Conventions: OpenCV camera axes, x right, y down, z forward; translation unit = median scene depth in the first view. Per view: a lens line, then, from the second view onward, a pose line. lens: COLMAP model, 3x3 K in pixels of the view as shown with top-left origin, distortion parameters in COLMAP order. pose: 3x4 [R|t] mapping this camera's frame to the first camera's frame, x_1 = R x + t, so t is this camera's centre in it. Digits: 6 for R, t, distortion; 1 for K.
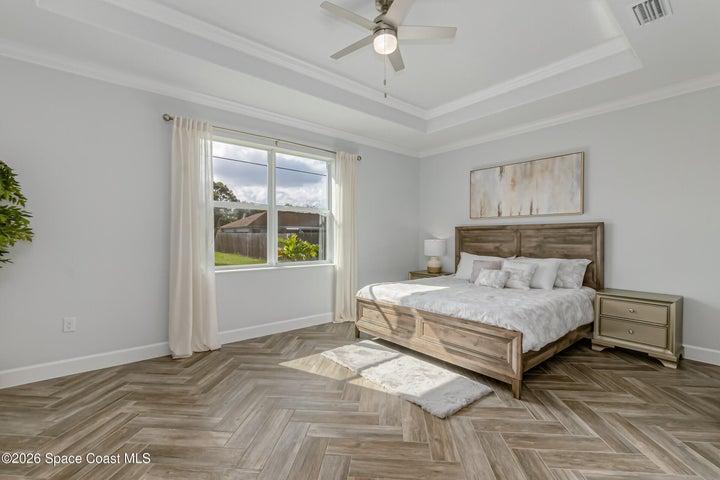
lens RADIAL K [[315.1, 0, 360.0], [0, 315.1, 240.0], [0, 0, 1]] dist [-0.025005, 0.000043]
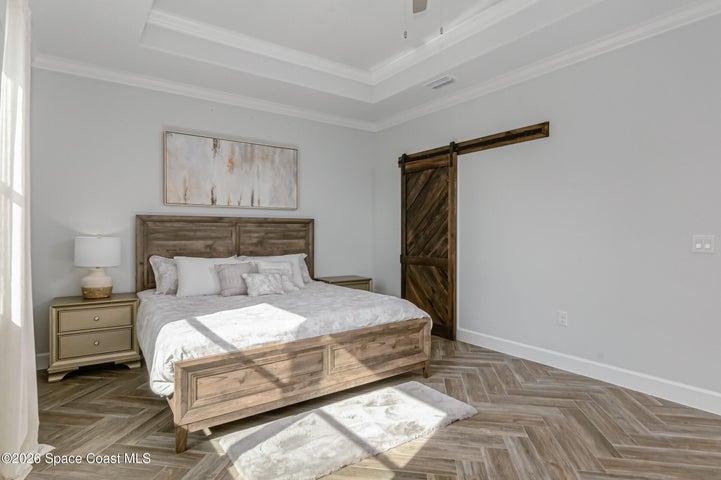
lens RADIAL K [[388.2, 0, 360.0], [0, 388.2, 233.5], [0, 0, 1]] dist [0.015086, -0.000078]
pose [[0.066786, -0.001812, 0.997766, -0.500334], [0.008236, 0.999965, 0.001264, -0.004690], [-0.997733, 0.008133, 0.066799, 0.635599]]
